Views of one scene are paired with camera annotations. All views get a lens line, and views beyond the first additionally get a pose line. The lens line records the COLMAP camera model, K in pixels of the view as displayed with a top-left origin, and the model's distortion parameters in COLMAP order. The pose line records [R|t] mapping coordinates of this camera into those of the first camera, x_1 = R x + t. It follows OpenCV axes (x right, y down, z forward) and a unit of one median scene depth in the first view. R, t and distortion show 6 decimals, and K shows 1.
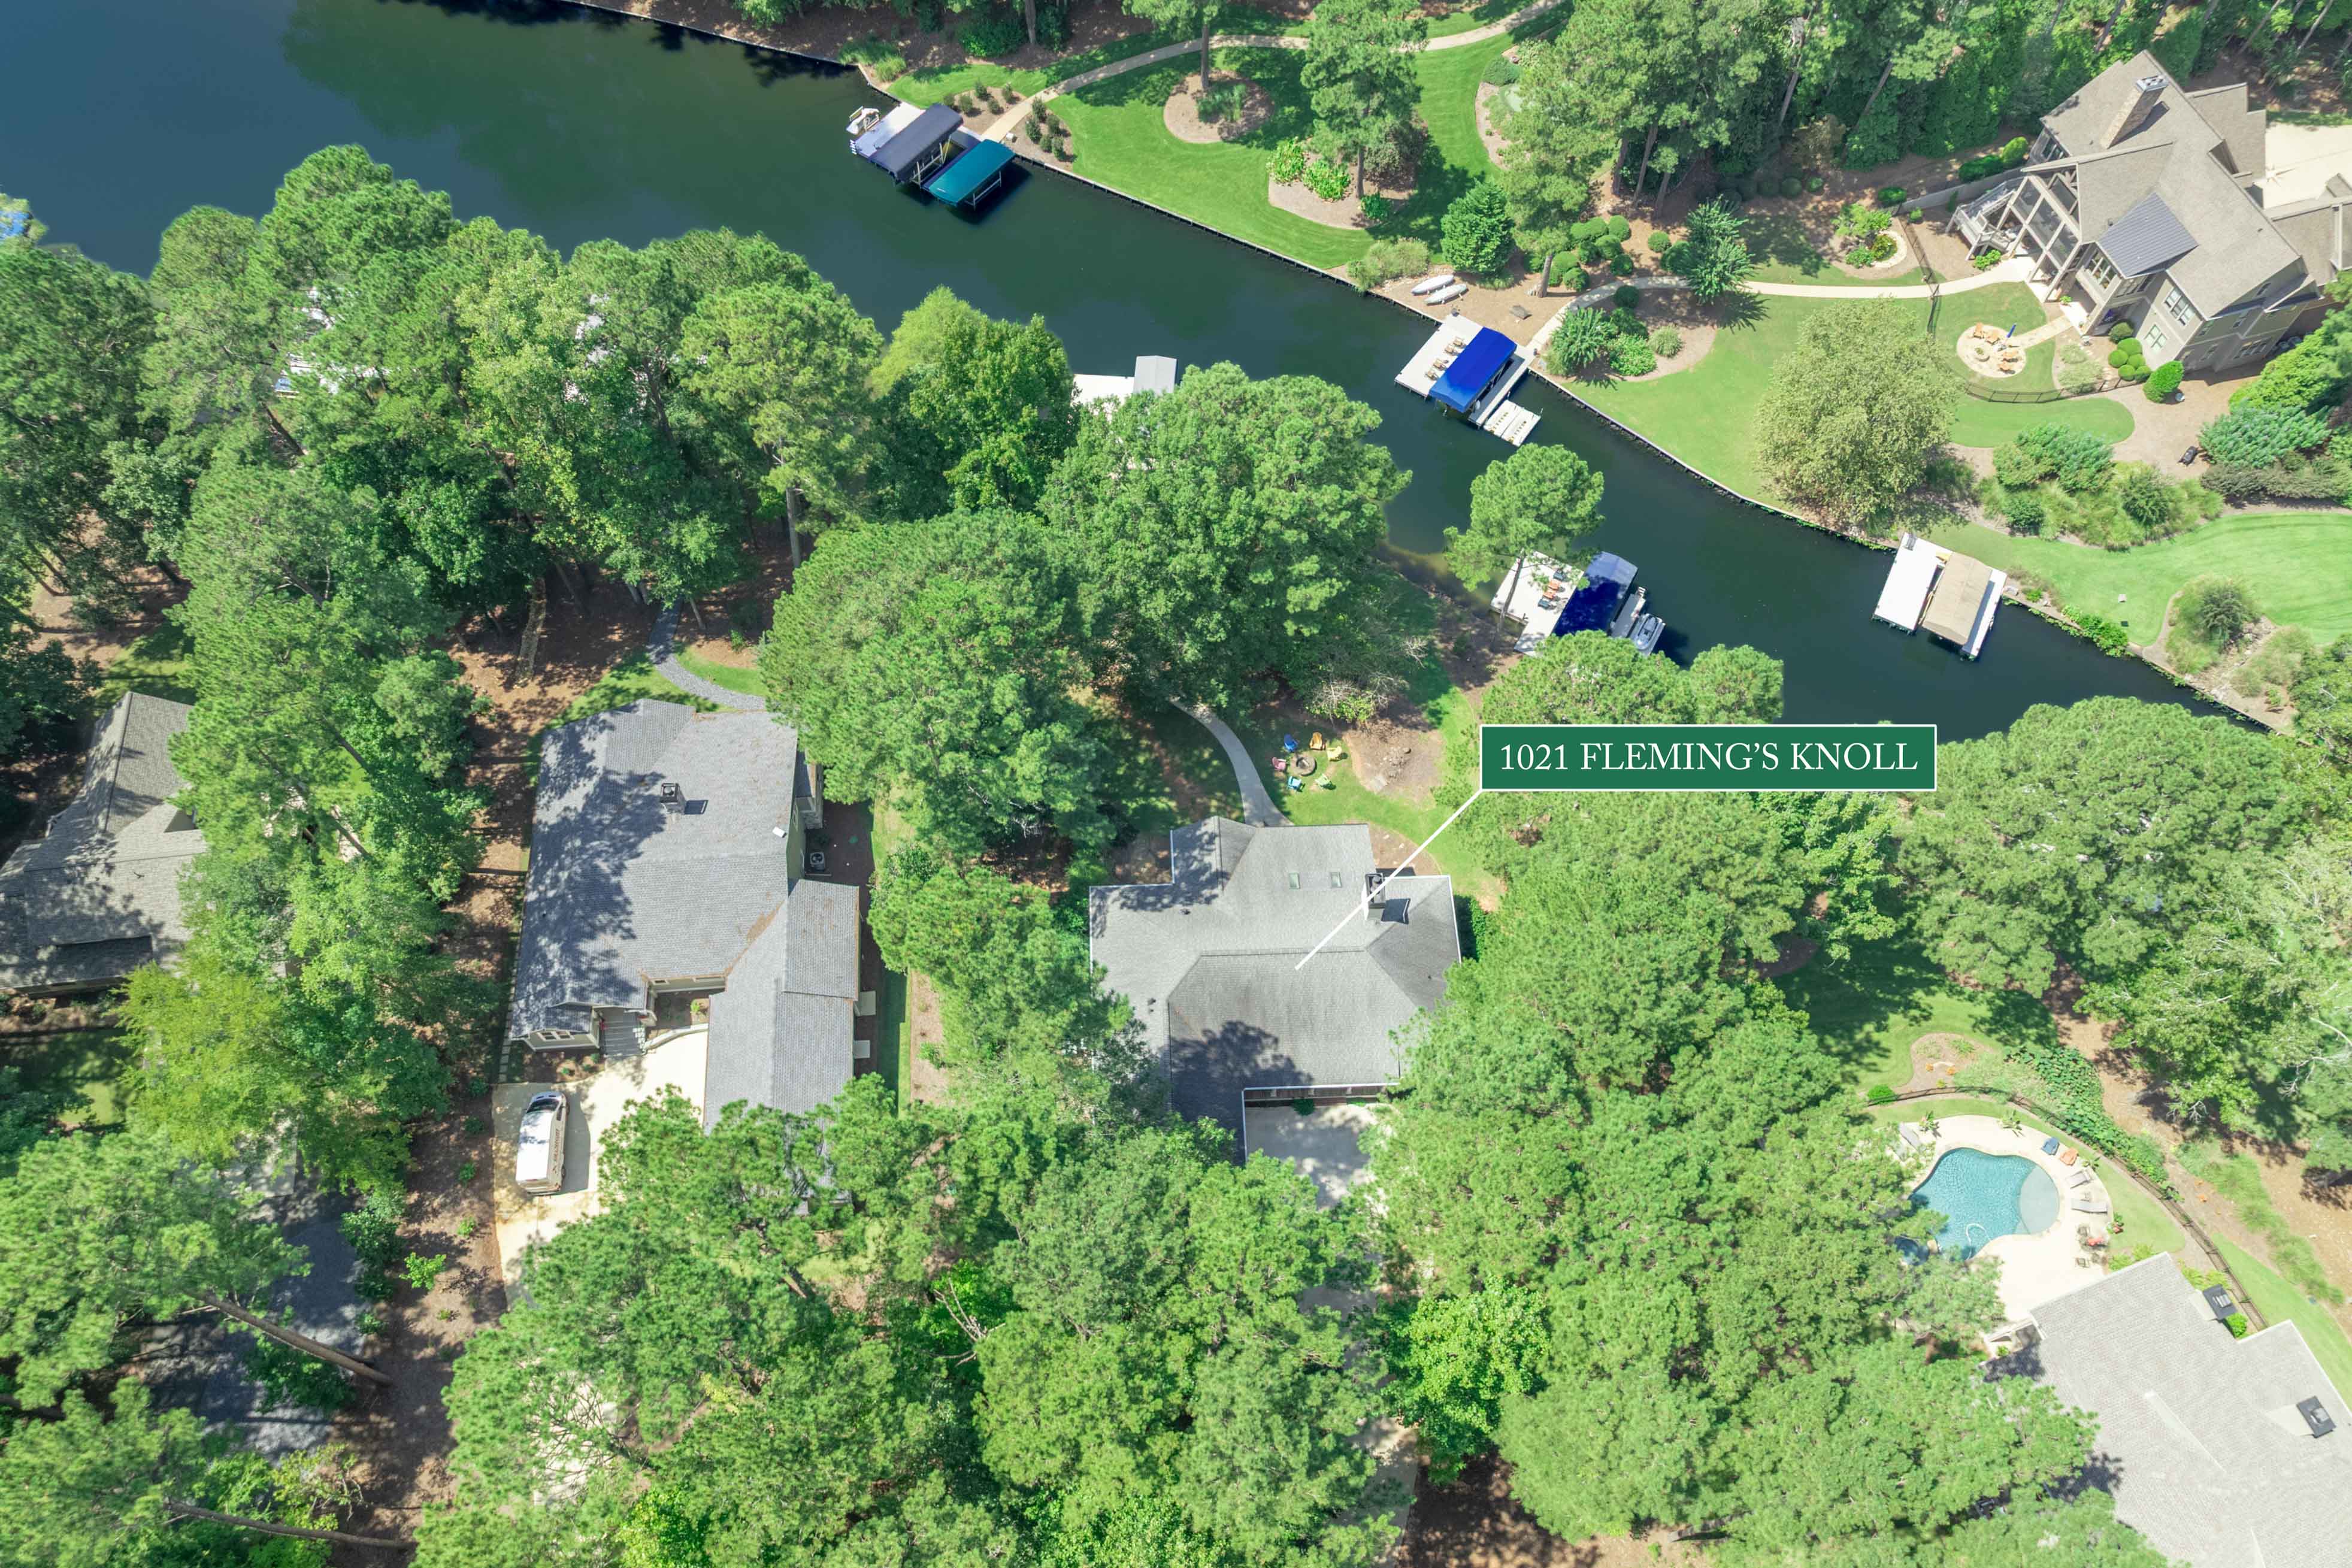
lens RADIAL K [[1667.0, 0, 1188.9], [0, 1667.0, 789.4], [0, 0, 1]] dist [-0.041411, -0.000153]
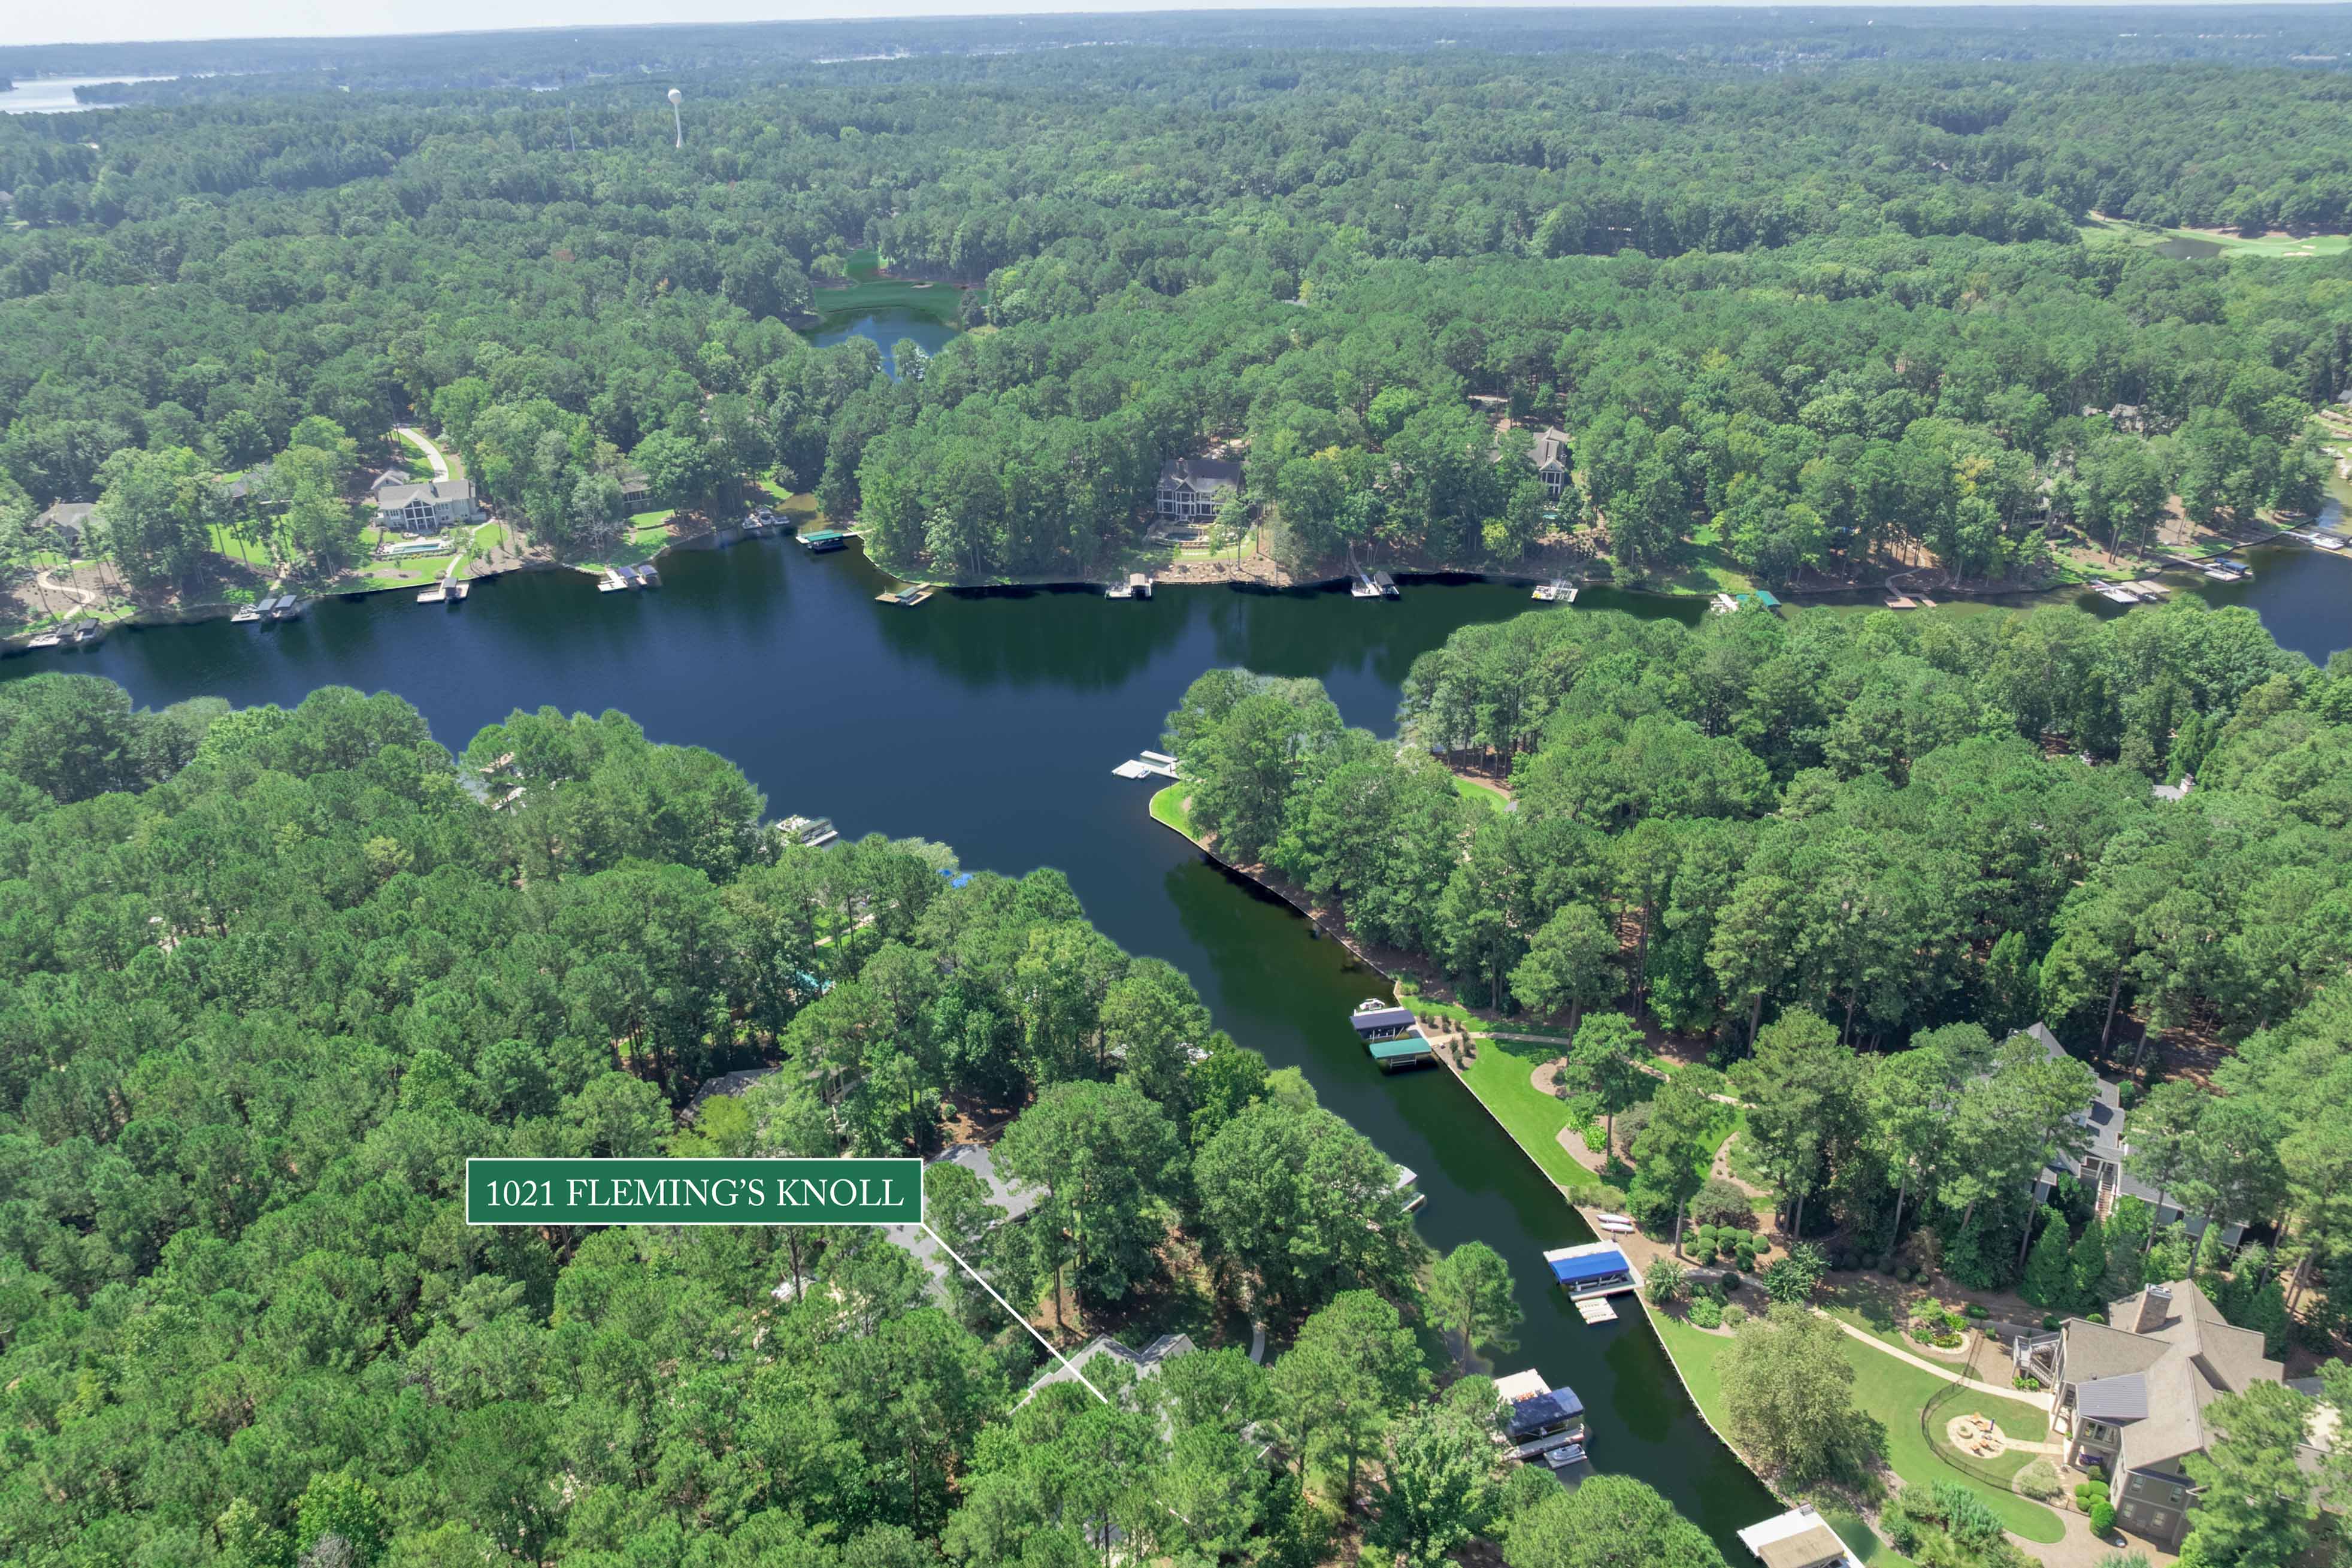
lens RADIAL K [[1676.1, 0, 1181.6], [0, 1676.1, 780.7], [0, 0, 1]] dist [-0.035493, -0.004074]
pose [[0.748224, 0.261504, -0.609735, 0.729561], [-0.570908, 0.721960, -0.390944, 0.222824], [0.337971, 0.640616, 0.689483, -0.406131]]
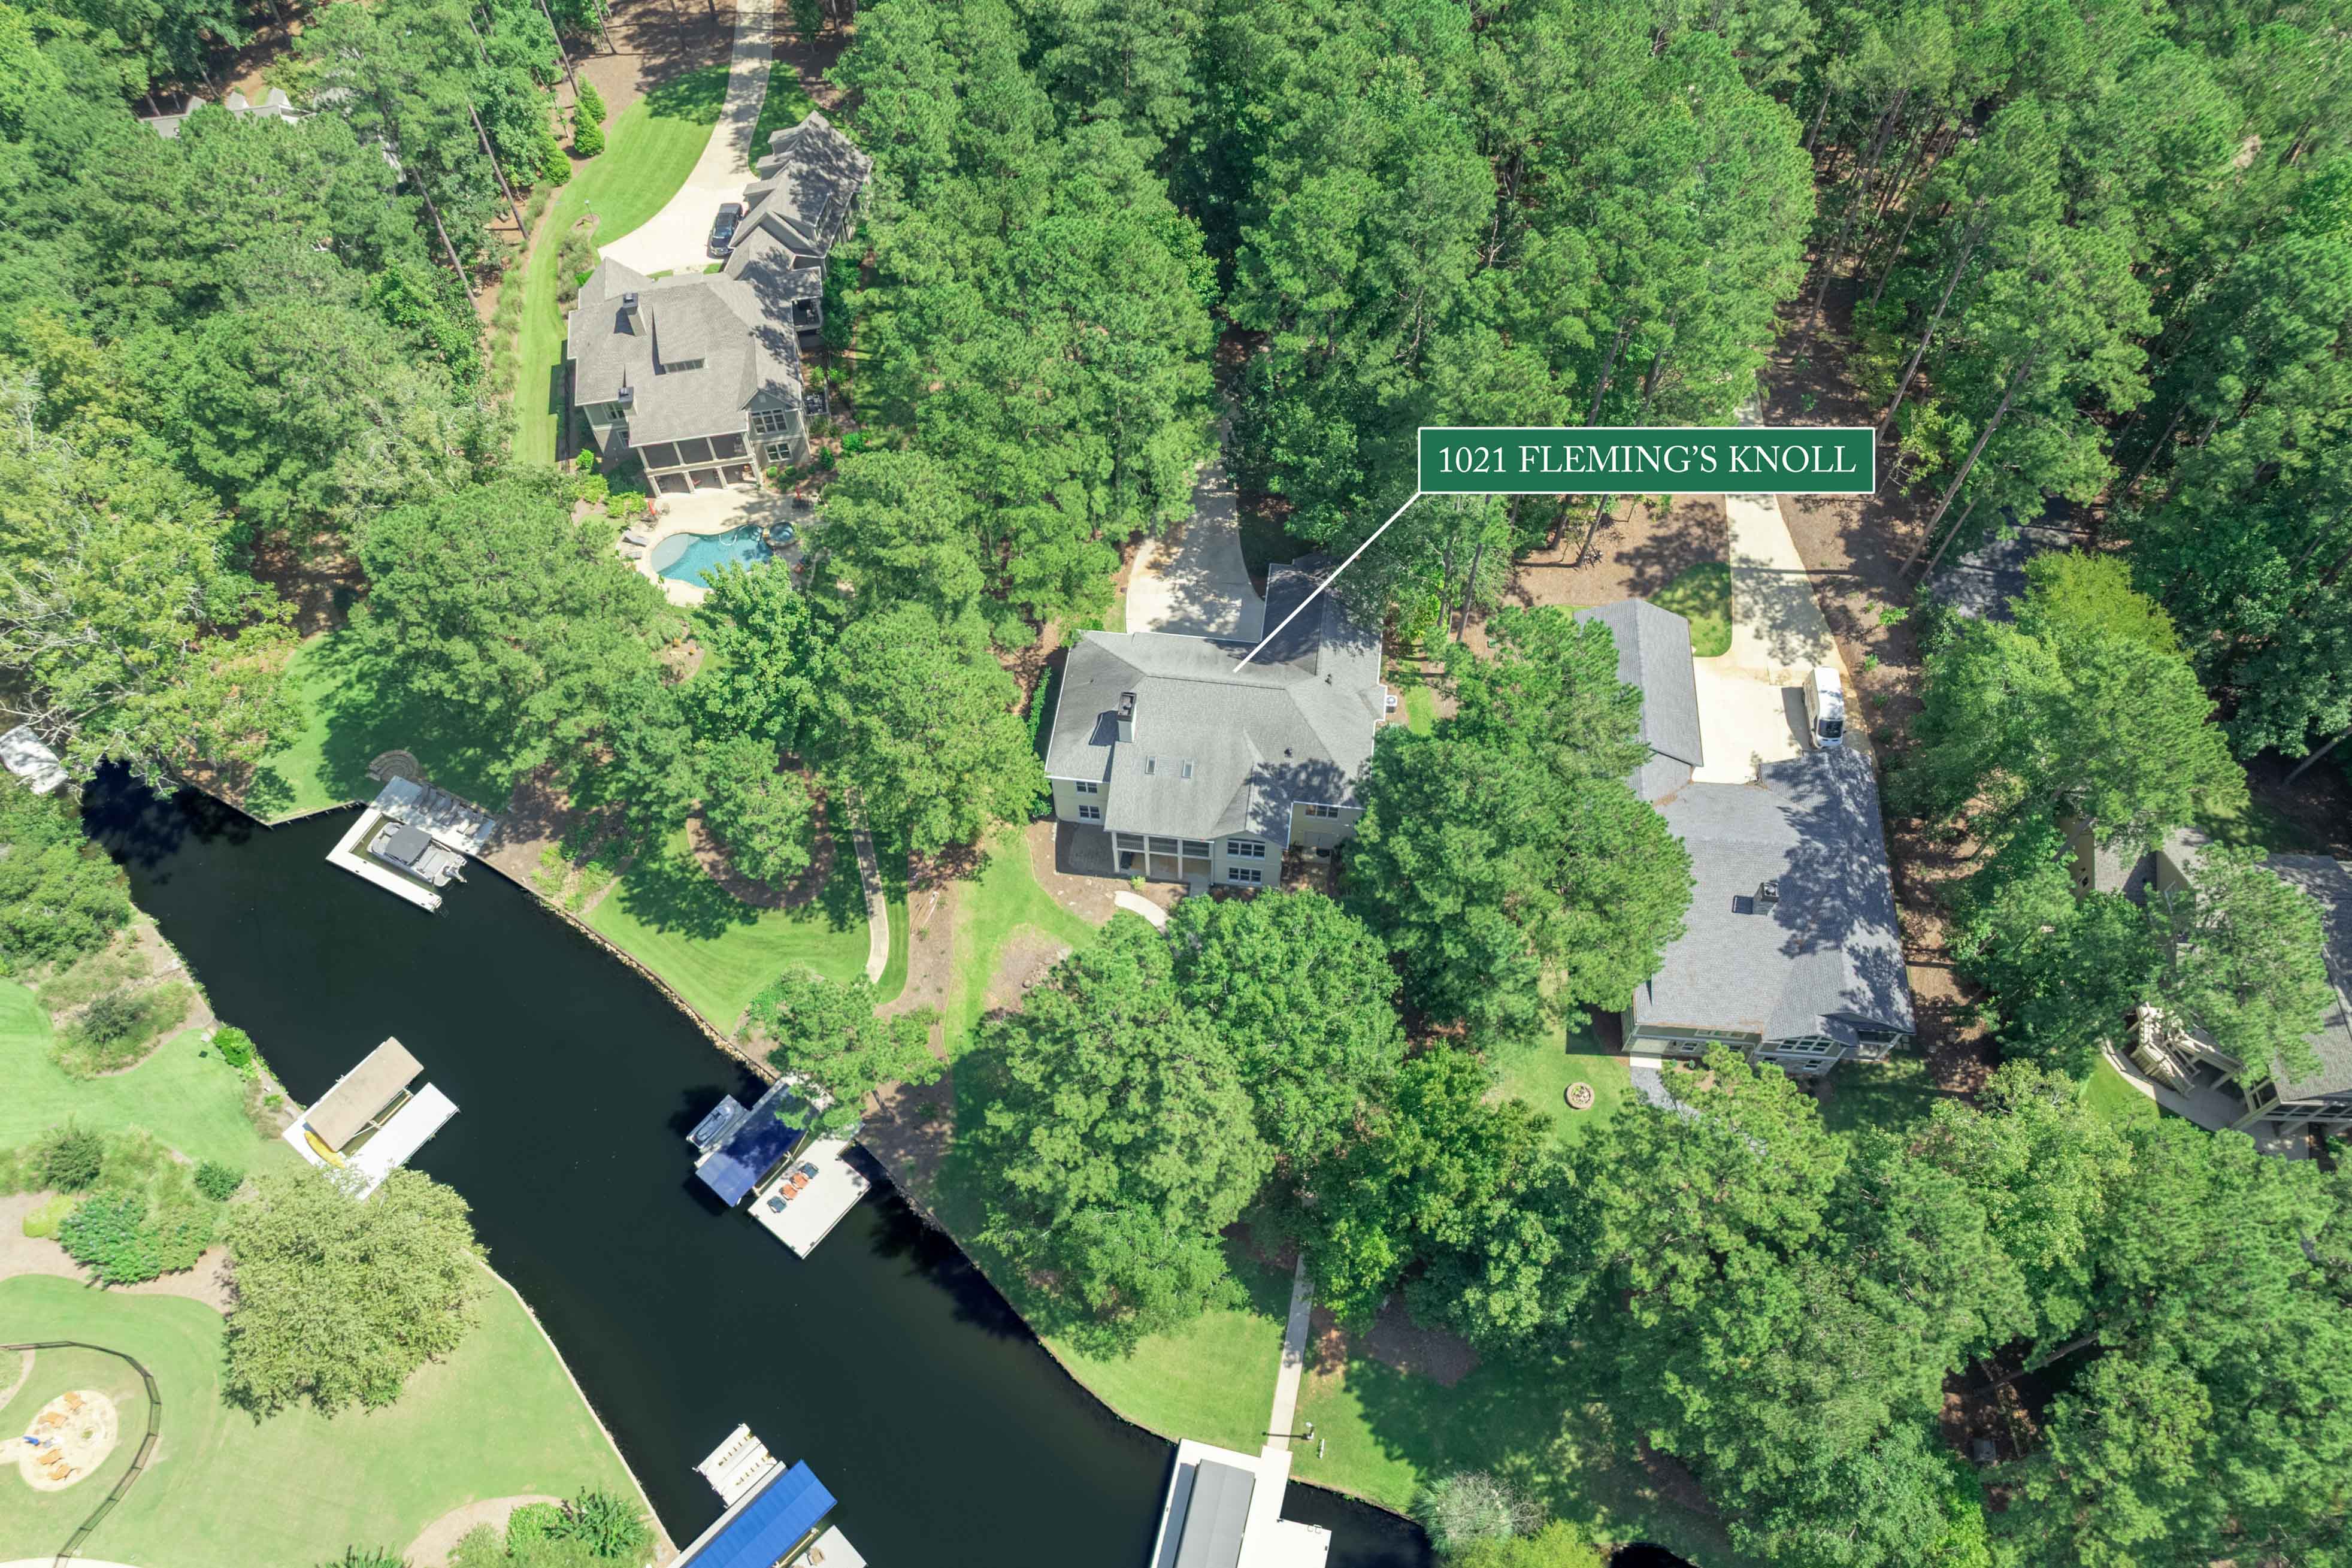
lens RADIAL K [[1645.4, 0, 1173.1], [0, 1645.4, 799.1], [0, 0, 1]] dist [-0.037815, -0.008426]
pose [[-0.985562, -0.145904, 0.085900, -0.020421], [0.146807, -0.483667, 0.862852, -0.739707], [-0.084347, 0.863005, 0.498104, 0.384705]]
